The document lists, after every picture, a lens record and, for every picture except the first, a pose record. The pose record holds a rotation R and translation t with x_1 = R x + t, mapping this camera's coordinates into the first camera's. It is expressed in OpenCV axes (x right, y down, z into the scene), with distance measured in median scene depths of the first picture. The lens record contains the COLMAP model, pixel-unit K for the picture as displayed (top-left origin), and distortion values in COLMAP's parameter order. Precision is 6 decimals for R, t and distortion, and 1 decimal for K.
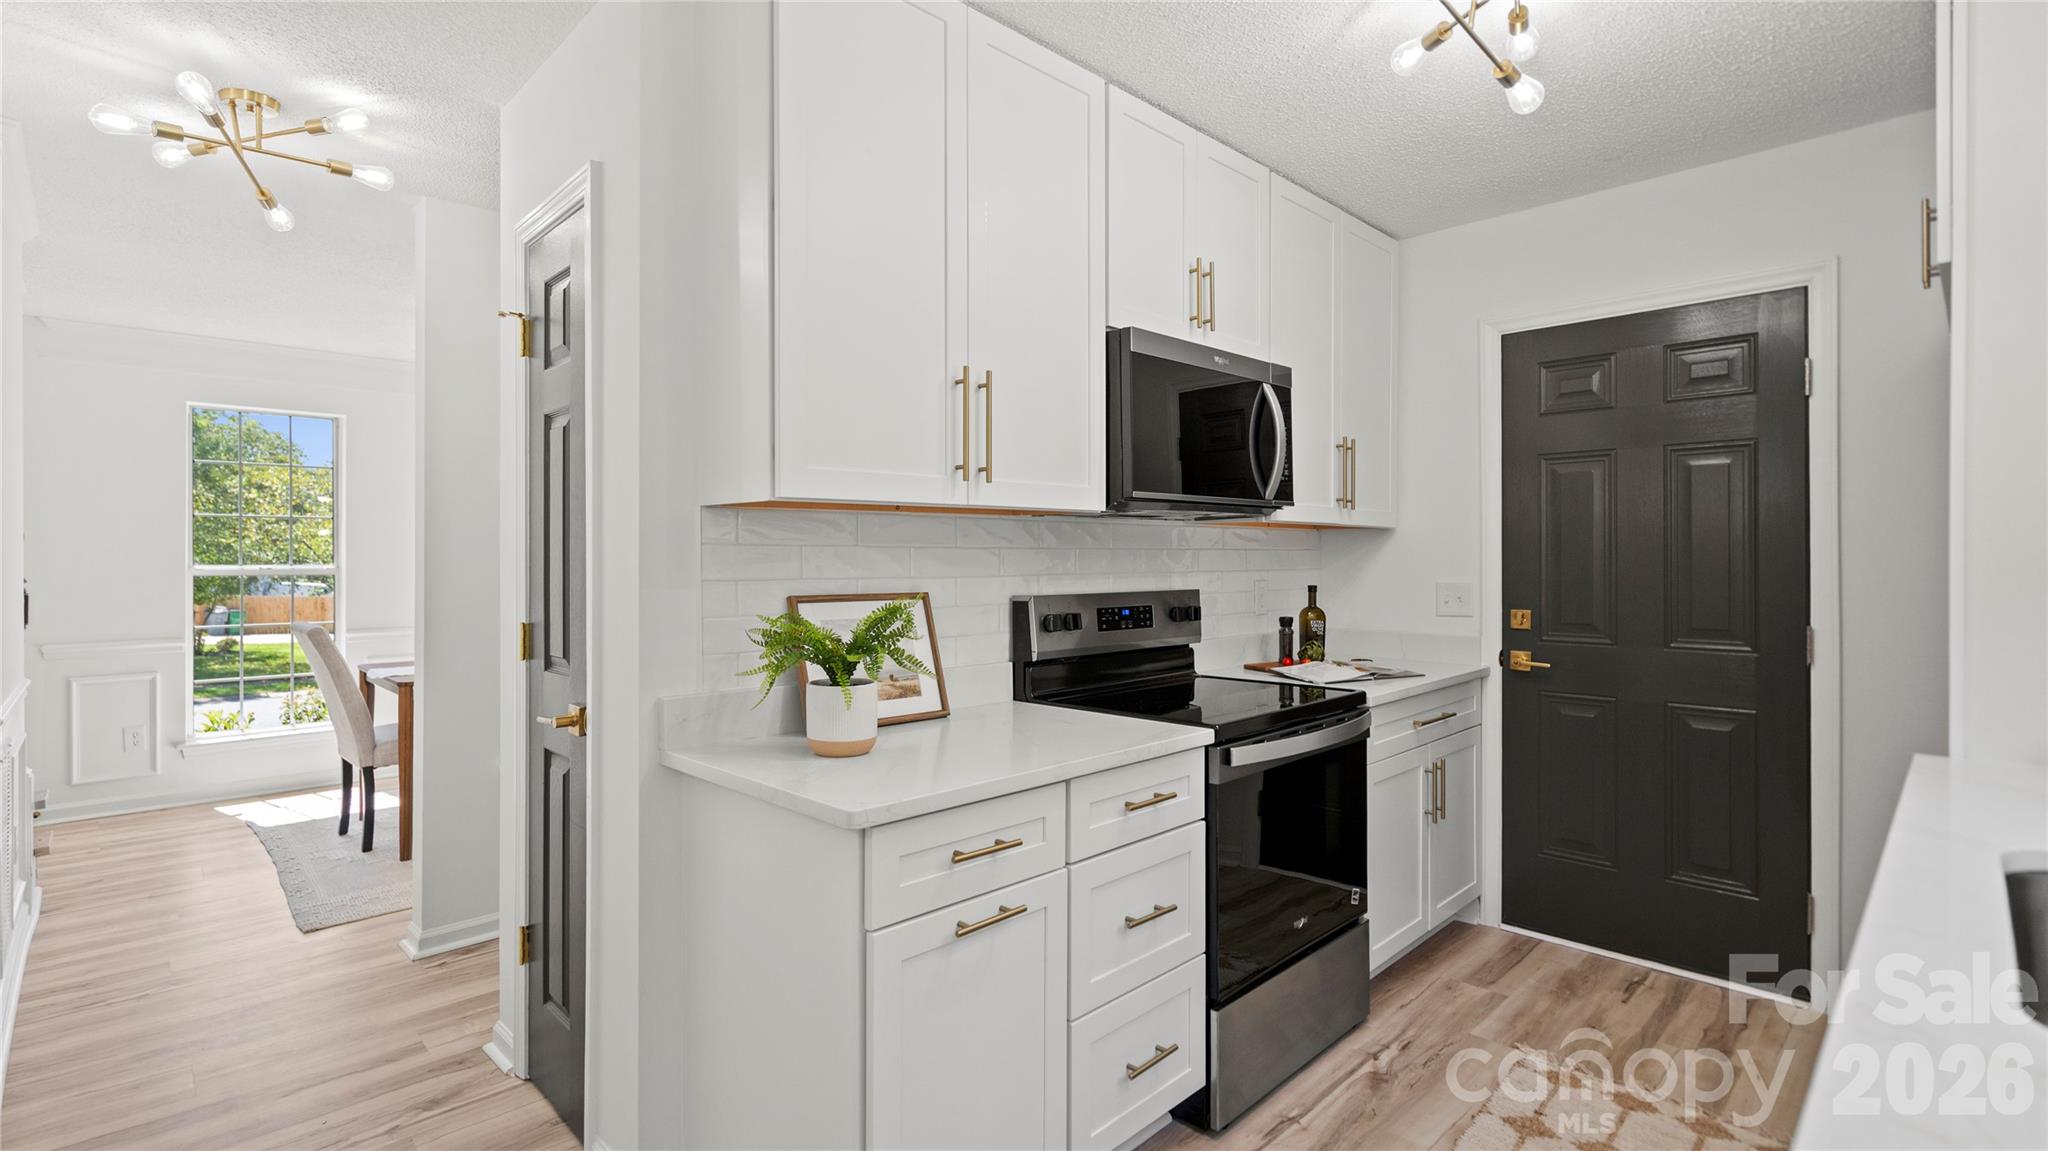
lens RADIAL K [[946.3, 0, 1021.8], [0, 946.3, 566.0], [0, 0, 1]] dist [0.002937, 0.000546]
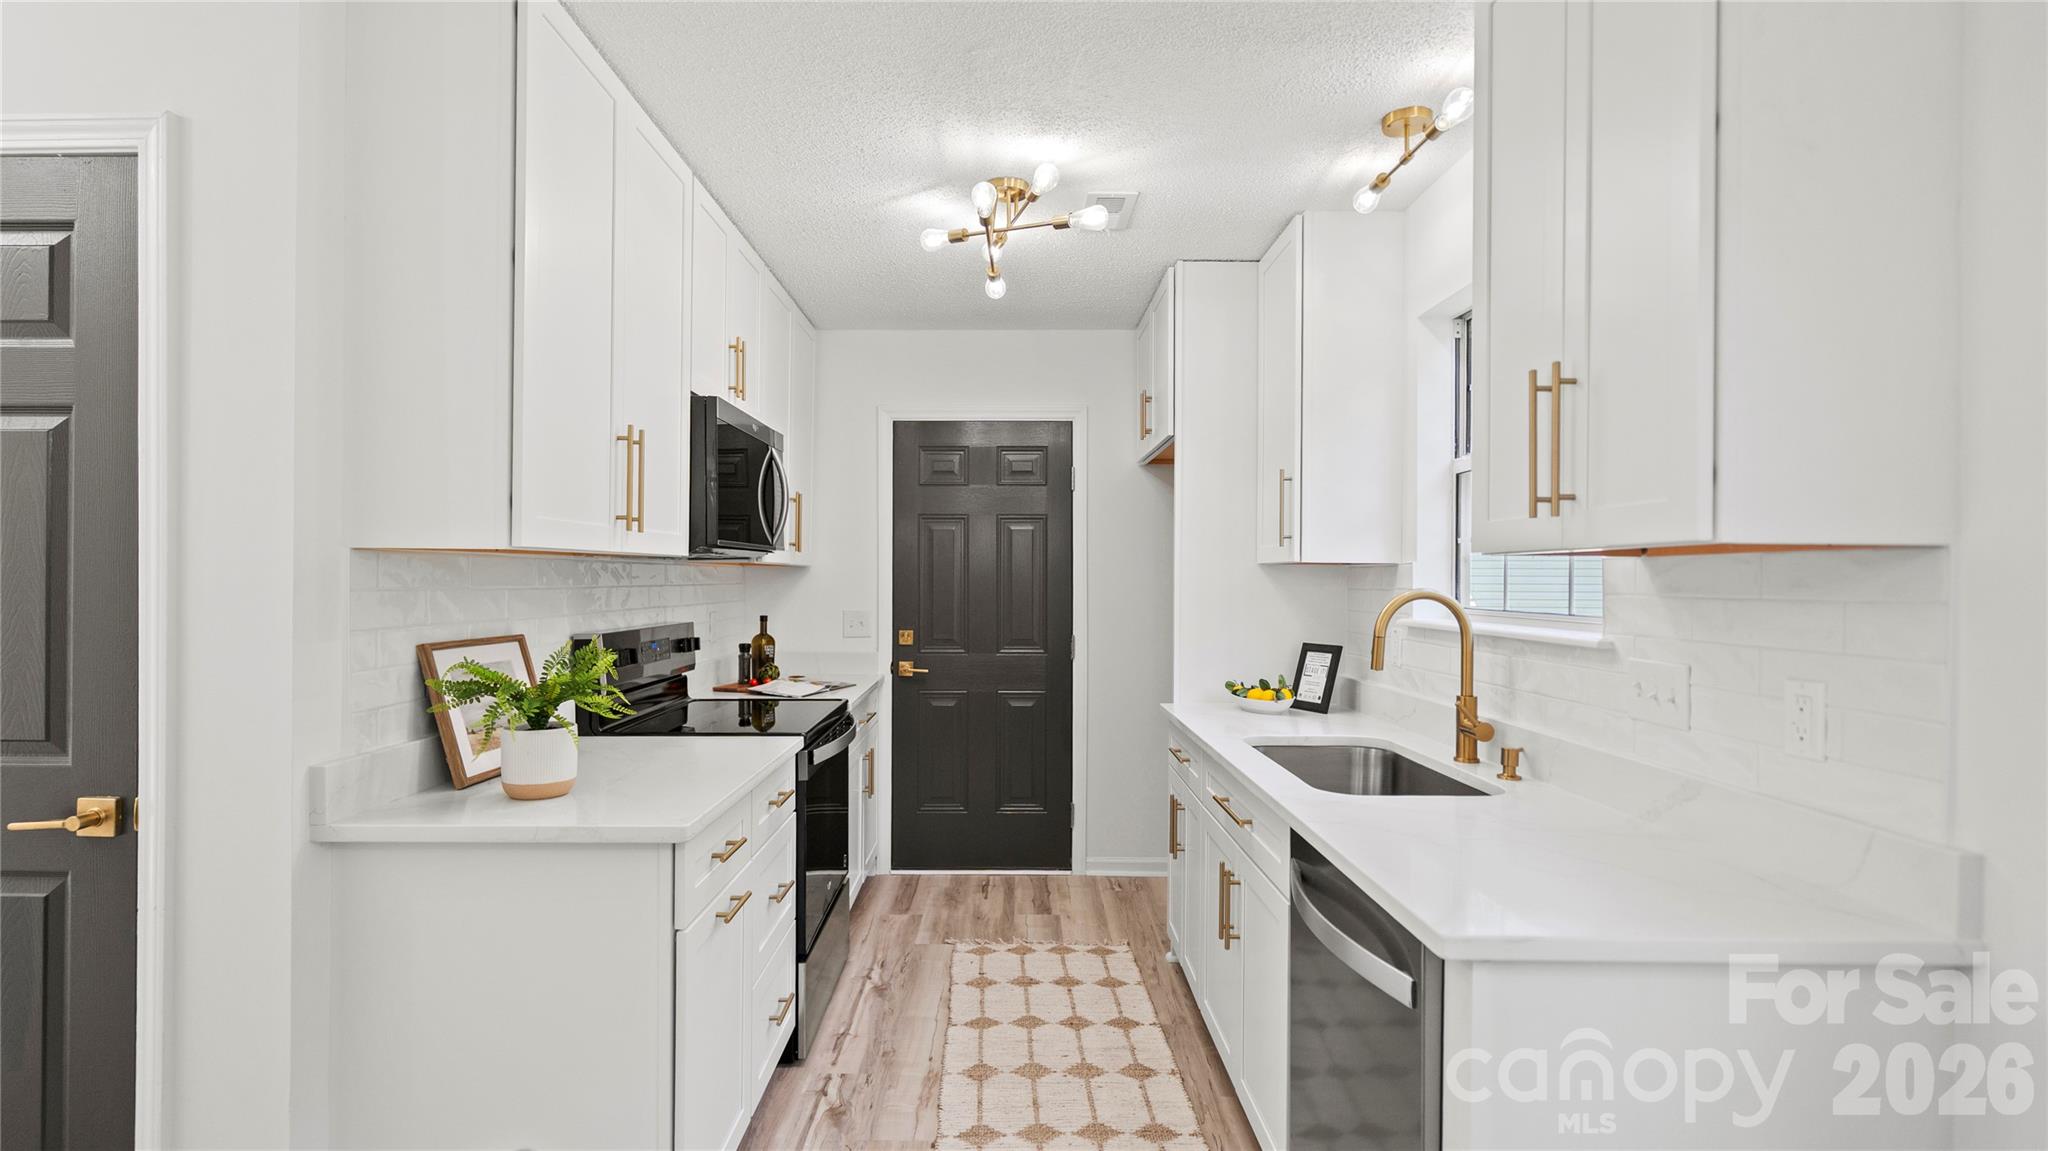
lens RADIAL K [[960.7, 0, 1016.6], [0, 960.7, 590.4], [0, 0, 1]] dist [0.001527, 0.000183]
pose [[0.698796, -0.003980, 0.715310, -0.378179], [0.001383, 0.999990, 0.004214, -0.017465], [-0.715319, -0.001956, 0.698795, -0.060447]]
